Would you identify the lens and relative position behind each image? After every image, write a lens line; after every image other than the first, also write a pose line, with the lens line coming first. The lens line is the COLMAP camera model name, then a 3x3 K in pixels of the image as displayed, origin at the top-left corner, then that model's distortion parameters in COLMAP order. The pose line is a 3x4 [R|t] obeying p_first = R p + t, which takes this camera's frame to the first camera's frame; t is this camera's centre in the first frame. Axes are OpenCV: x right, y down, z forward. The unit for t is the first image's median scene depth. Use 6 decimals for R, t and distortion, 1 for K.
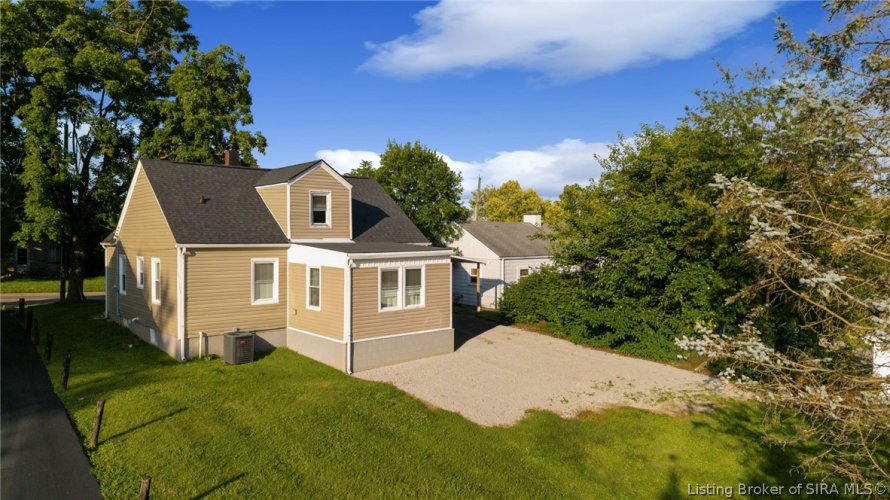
lens RADIAL K [[584.6, 0, 442.9], [0, 584.6, 242.4], [0, 0, 1]] dist [0.001325, -0.001741]
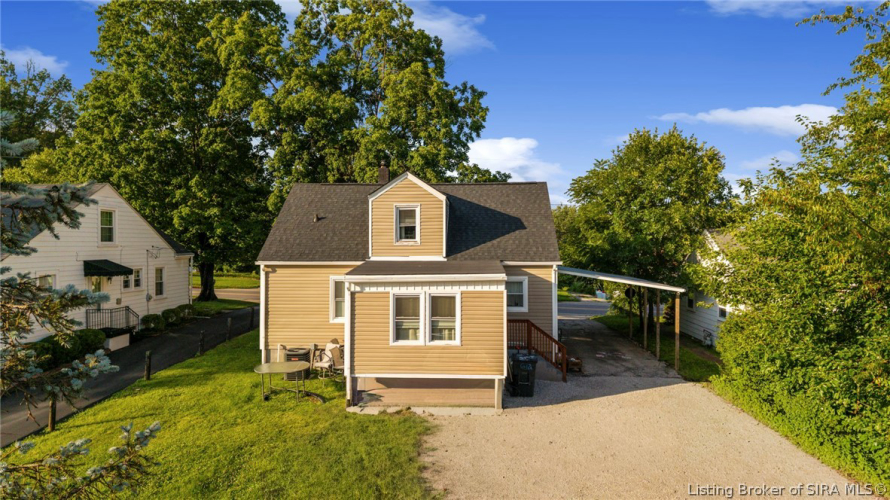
lens RADIAL K [[584.6, 0, 442.9], [0, 584.6, 242.4], [0, 0, 1]] dist [0.001325, -0.001741]
pose [[0.717767, -0.005208, -0.696263, 0.509025], [-0.004377, 0.999919, -0.011992, -0.019148], [0.696269, 0.011654, 0.717686, 0.416291]]
